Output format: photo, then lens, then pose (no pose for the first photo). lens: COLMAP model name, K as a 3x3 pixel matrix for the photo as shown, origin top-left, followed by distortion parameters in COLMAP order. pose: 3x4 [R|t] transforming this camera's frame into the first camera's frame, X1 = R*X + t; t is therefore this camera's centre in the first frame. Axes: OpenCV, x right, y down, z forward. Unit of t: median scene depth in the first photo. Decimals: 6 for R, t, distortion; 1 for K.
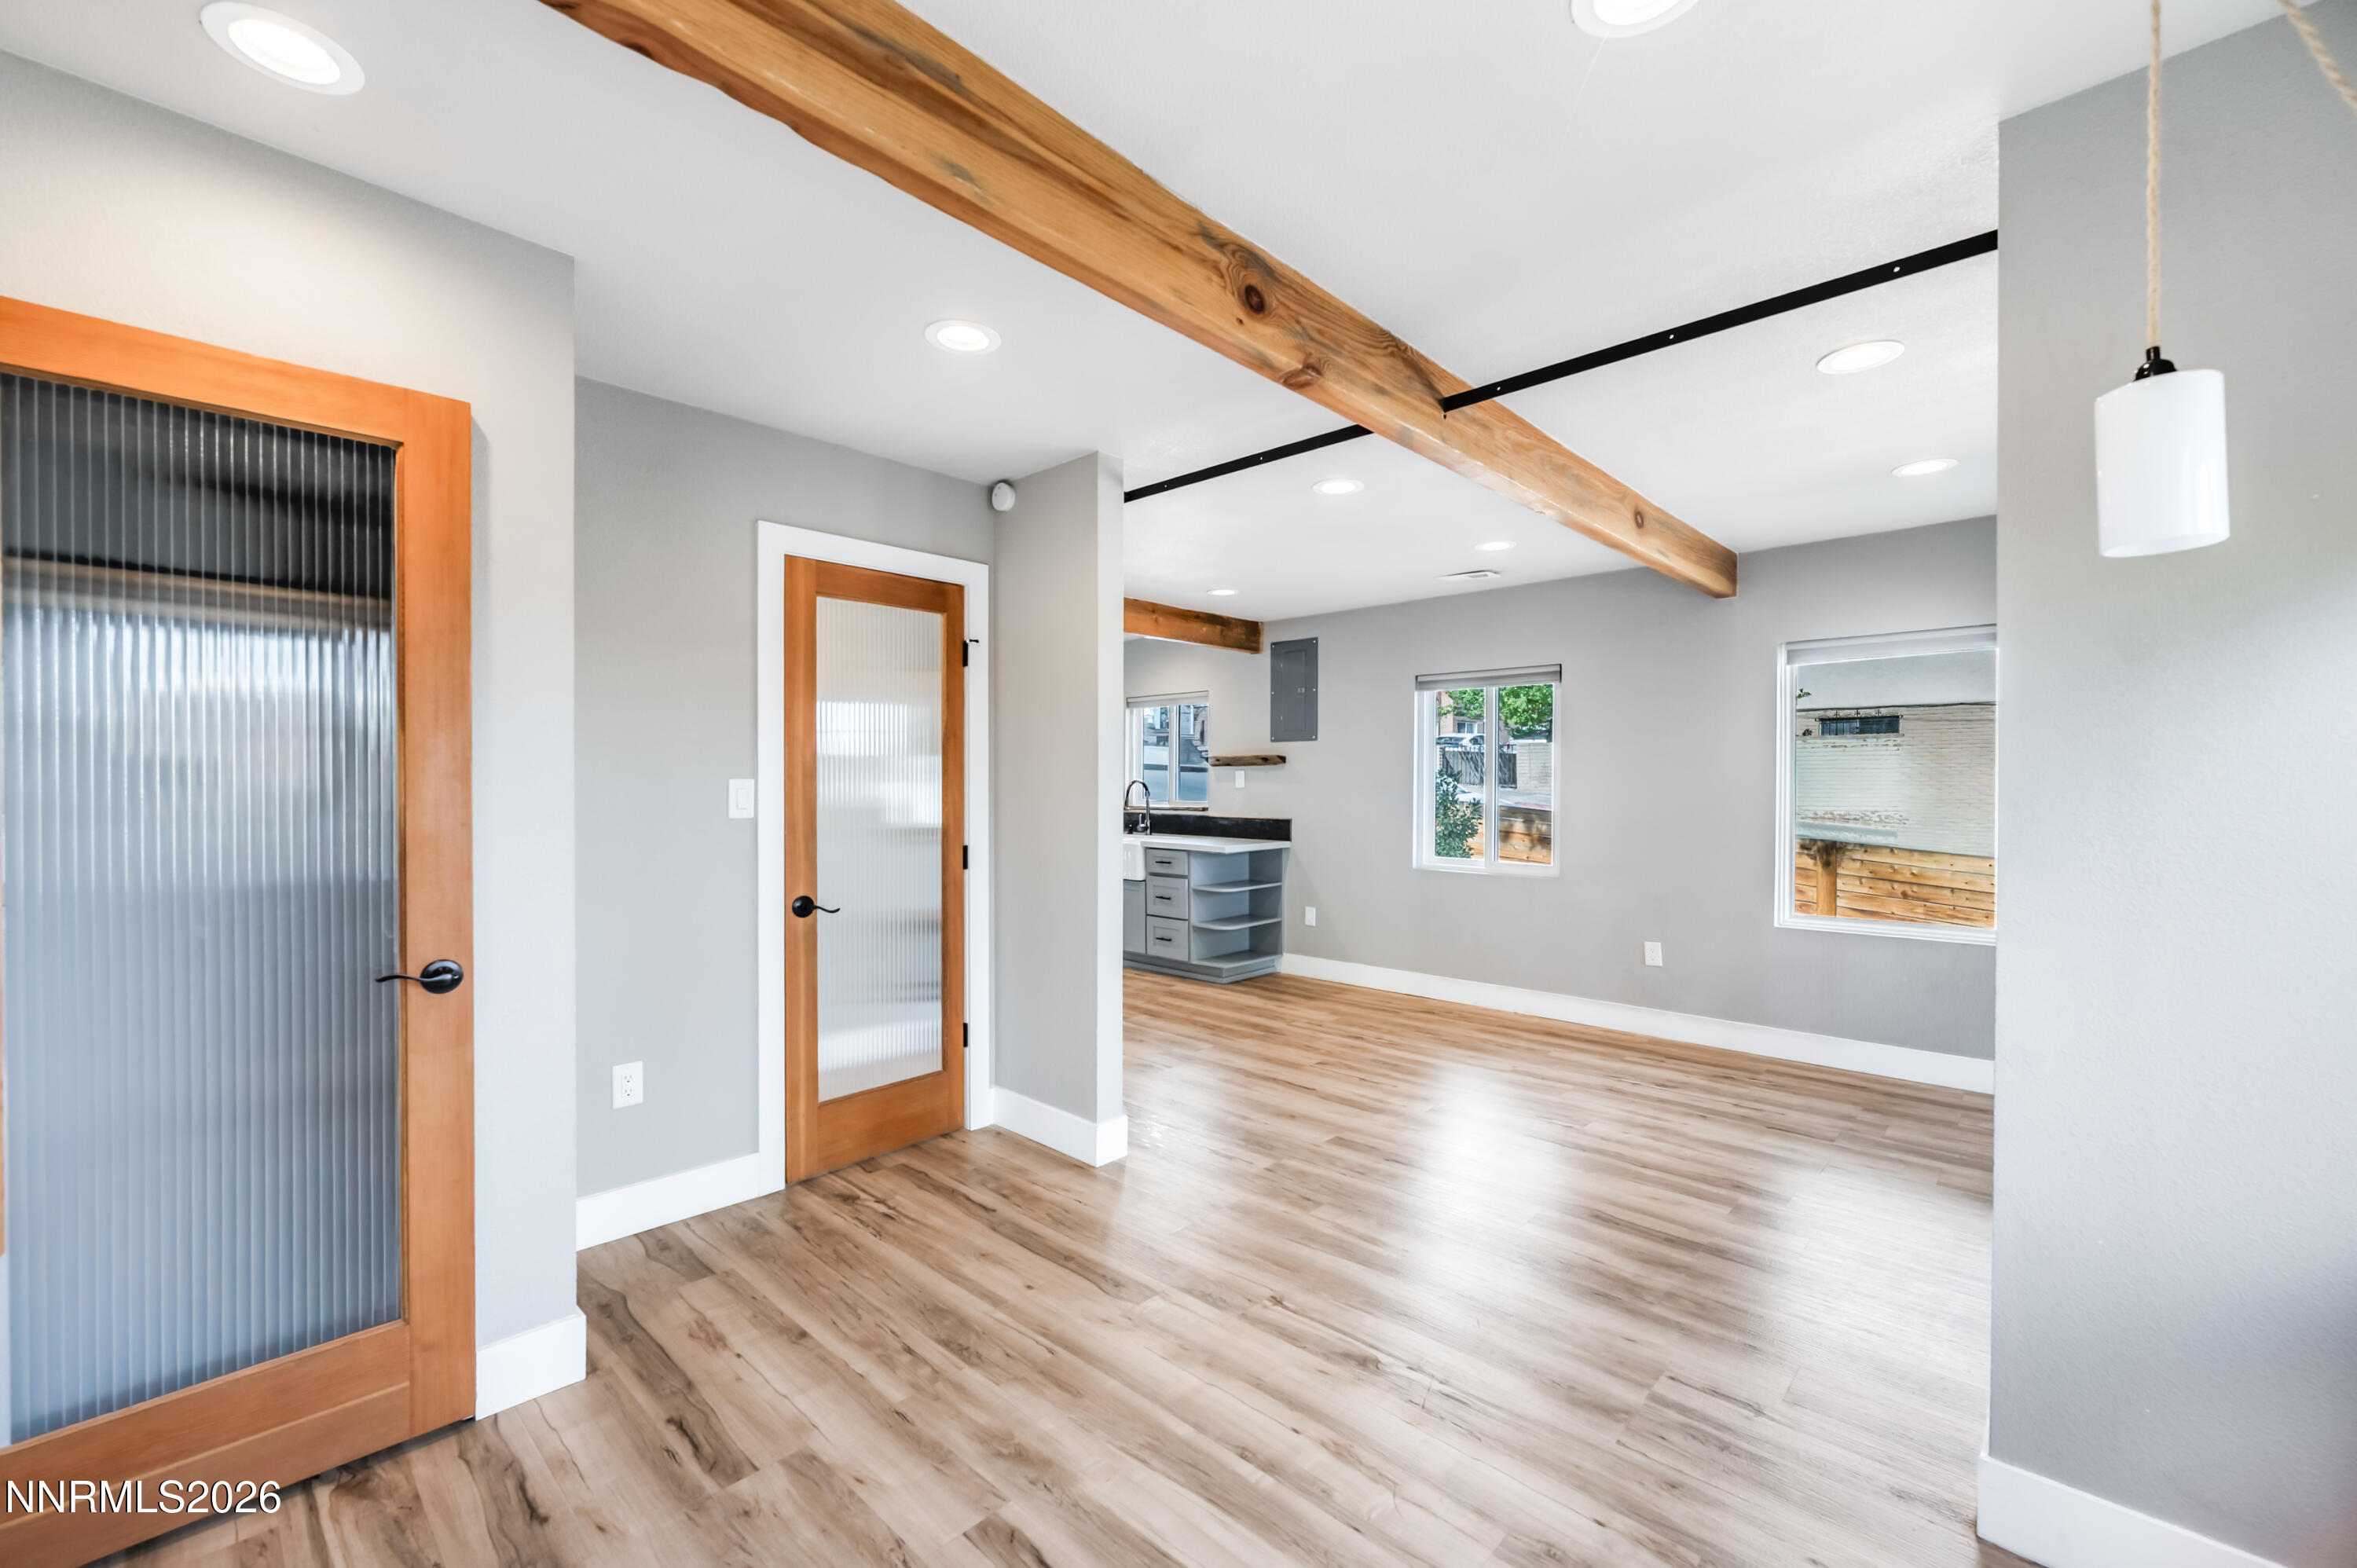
lens RADIAL K [[947.7, 0, 1146.7], [0, 947.7, 786.2], [0, 0, 1]] dist [0.000974, 0.000267]
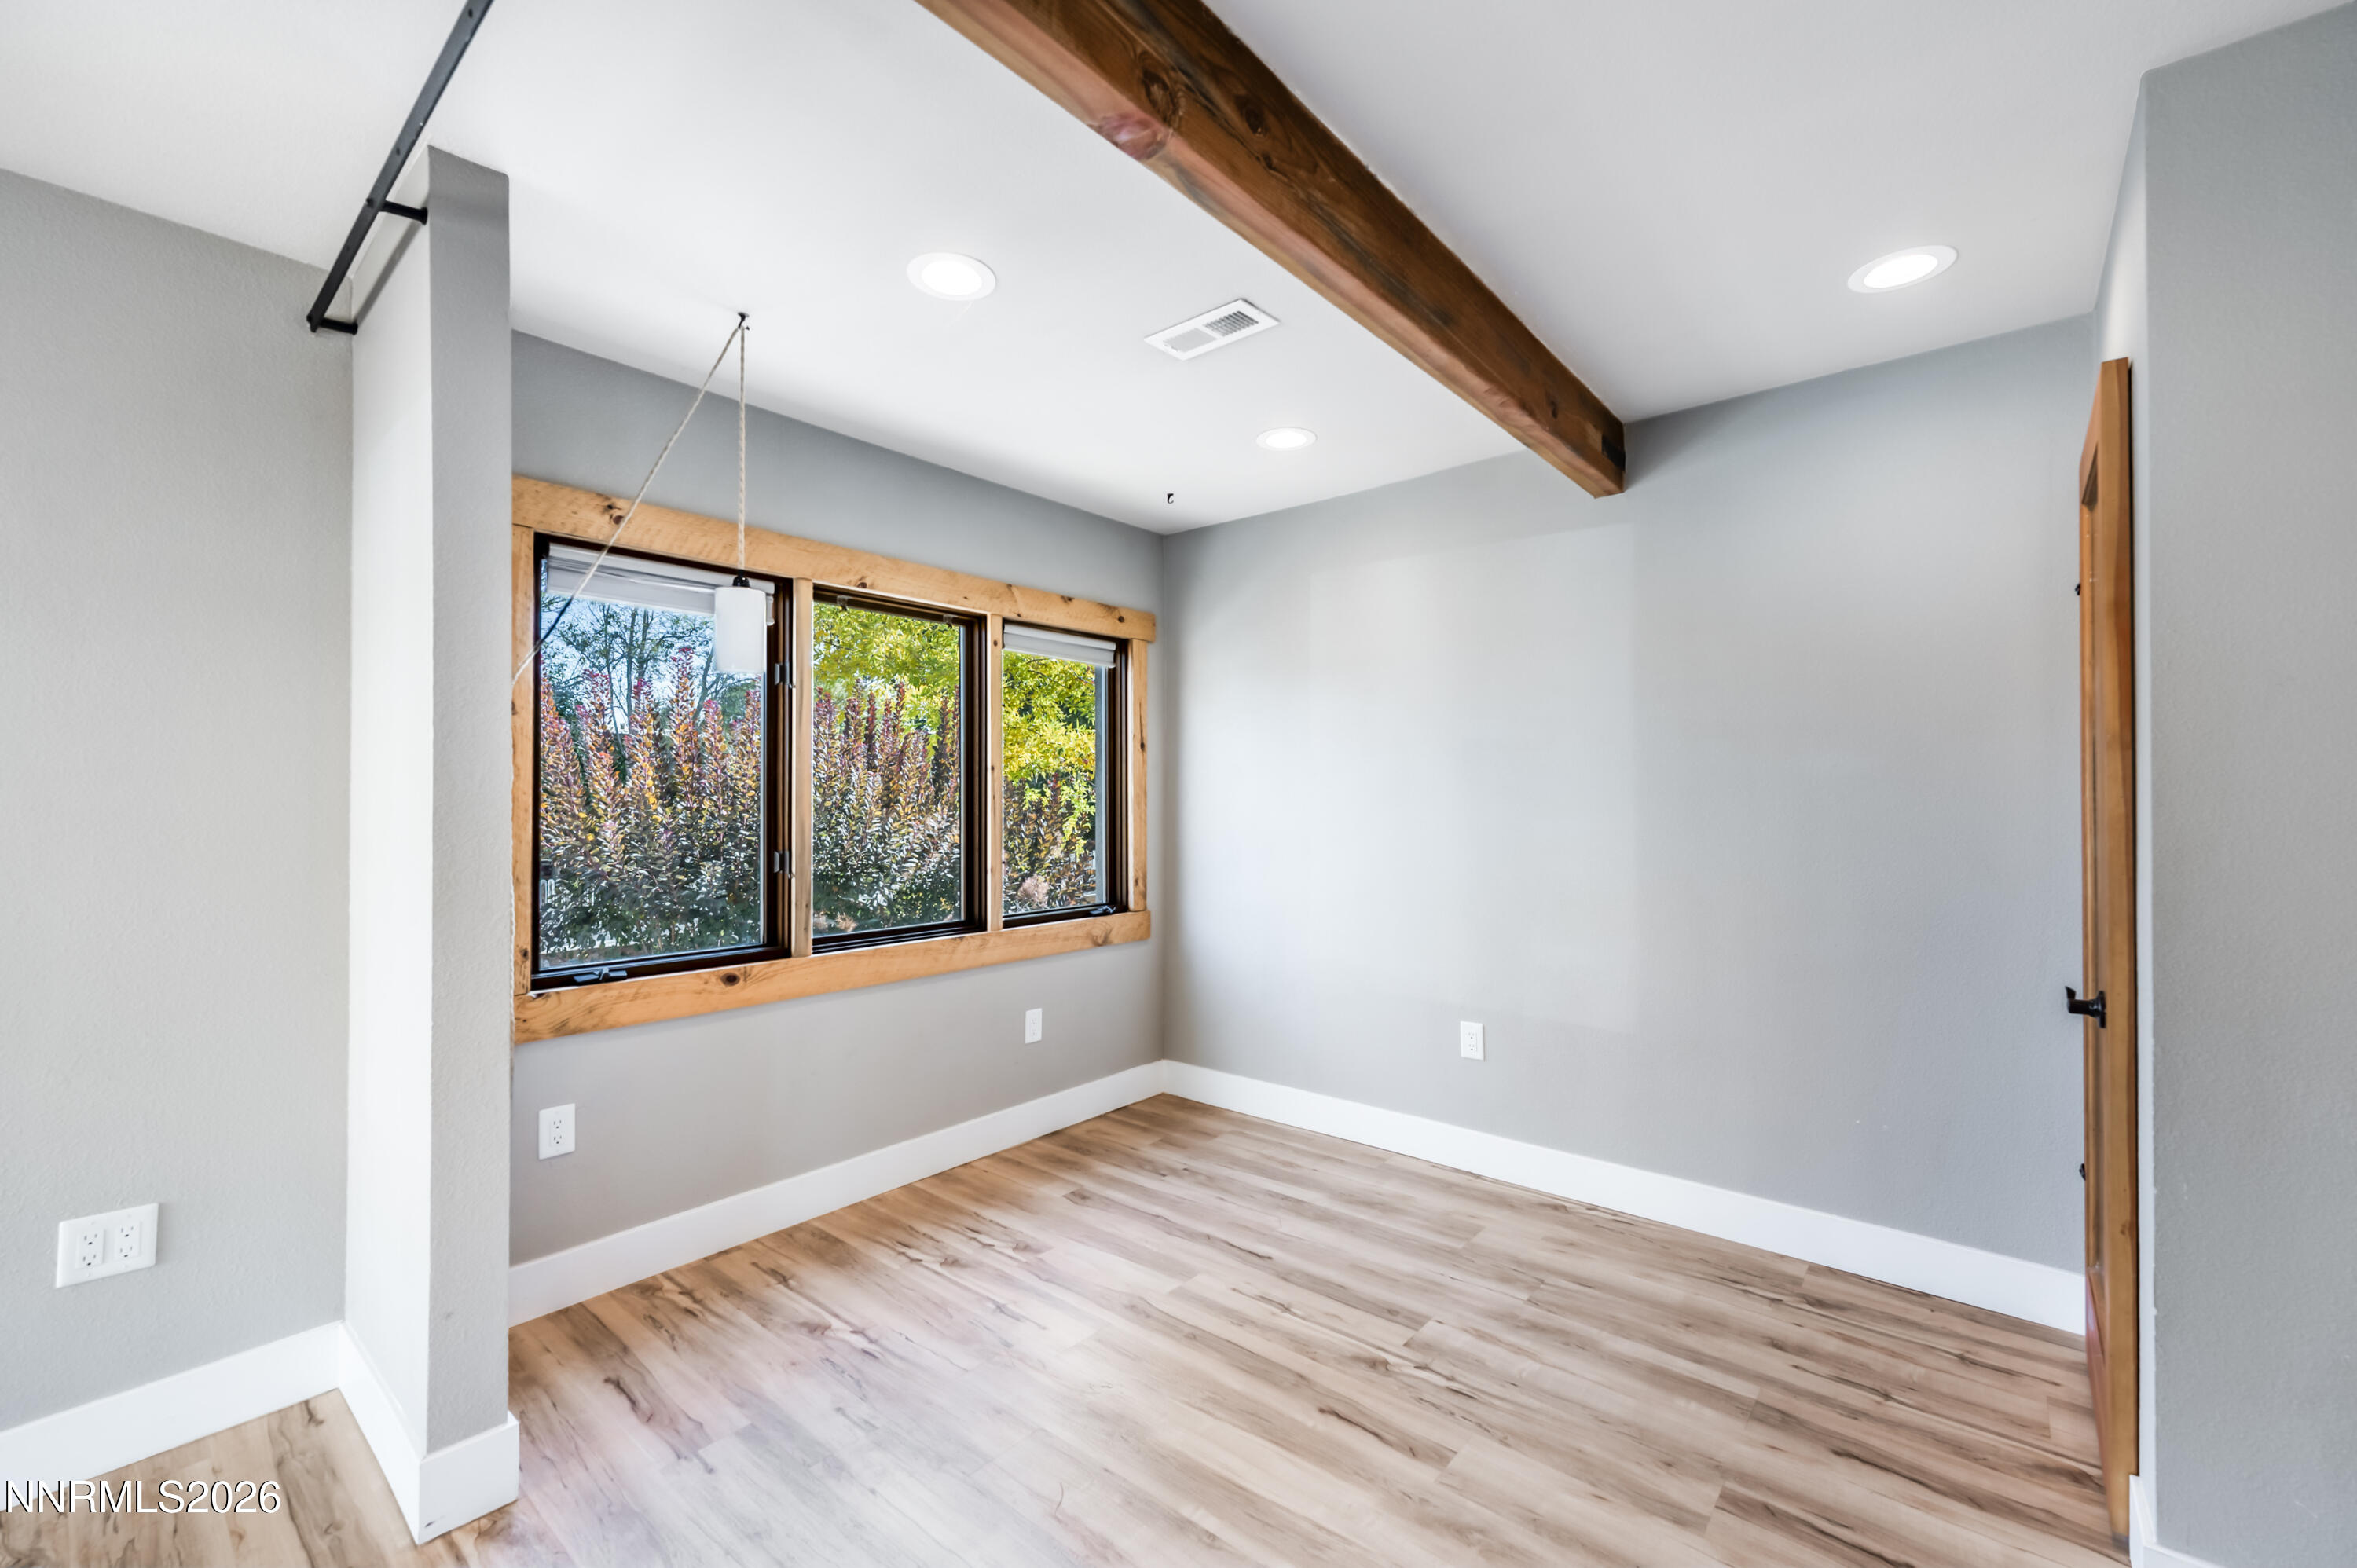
lens RADIAL K [[947.7, 0, 1146.7], [0, 947.7, 786.2], [0, 0, 1]] dist [0.000974, 0.000267]
pose [[-0.998126, -0.005797, -0.060921, 0.112670], [-0.005897, 0.999982, 0.001475, -0.001272], [0.060912, 0.001832, -0.998141, 0.958251]]
